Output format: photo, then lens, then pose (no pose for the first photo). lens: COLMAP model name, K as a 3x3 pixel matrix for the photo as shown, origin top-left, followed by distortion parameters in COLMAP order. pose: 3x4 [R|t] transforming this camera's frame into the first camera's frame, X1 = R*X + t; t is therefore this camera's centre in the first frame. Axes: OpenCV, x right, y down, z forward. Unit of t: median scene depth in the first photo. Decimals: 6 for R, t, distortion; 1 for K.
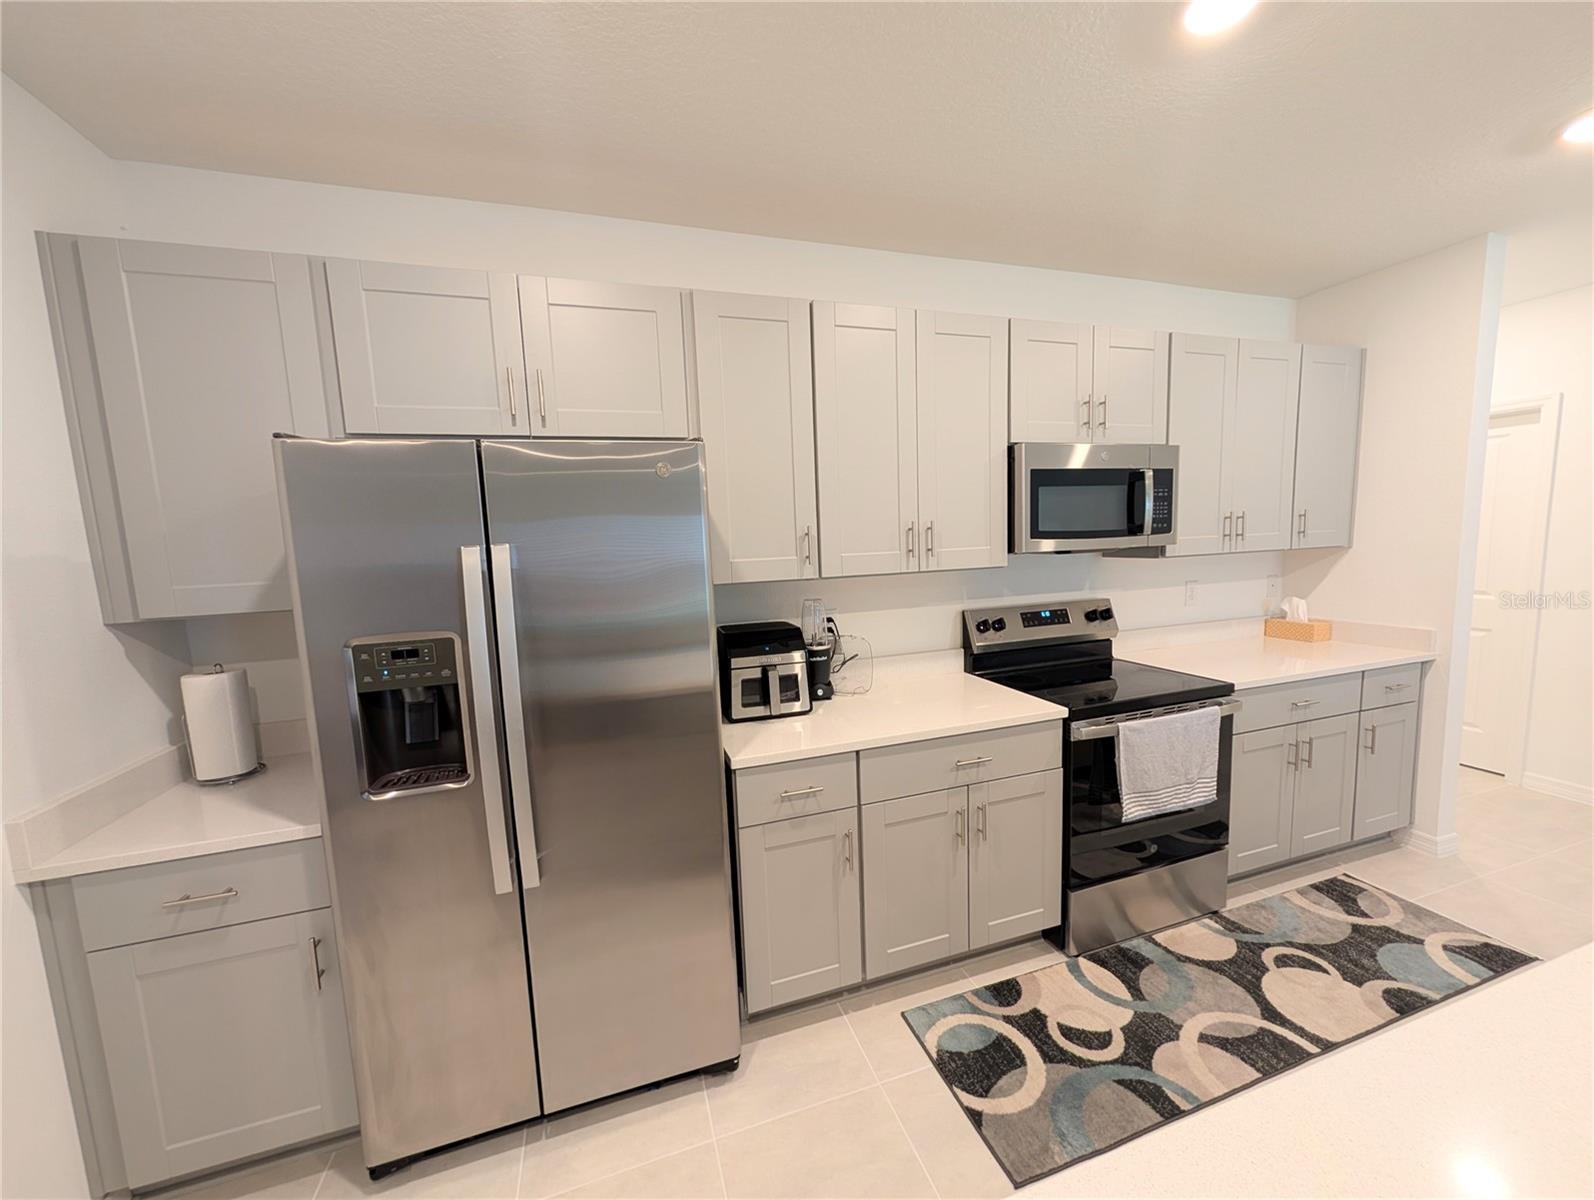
lens RADIAL K [[610.3, 0, 796.2], [0, 610.3, 606.1], [0, 0, 1]] dist [0.000454, 0.000428]
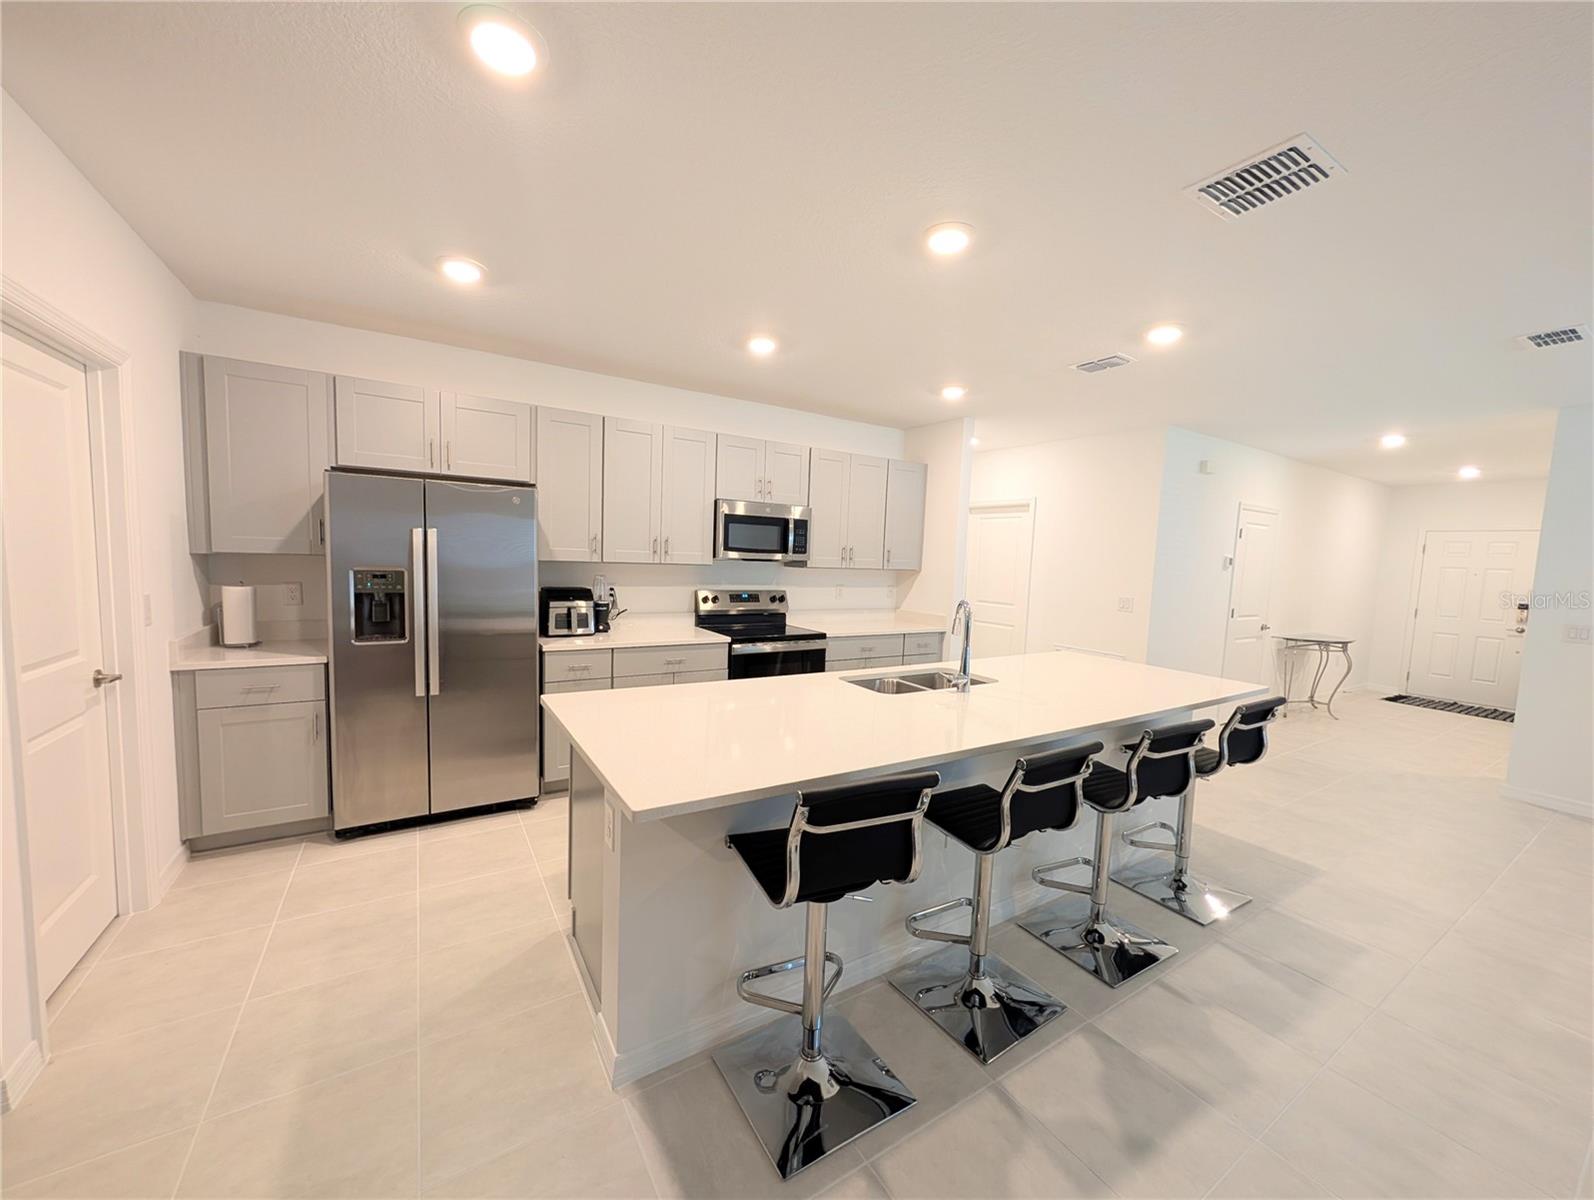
lens RADIAL K [[610.3, 0, 797.1], [0, 610.3, 604.5], [0, 0, 1]] dist [0.000454, 0.000428]
pose [[0.968054, 0.054530, 0.244740, 0.164860], [-0.046529, 0.998180, -0.038361, 0.125385], [-0.246386, 0.025748, 0.968830, -0.928934]]
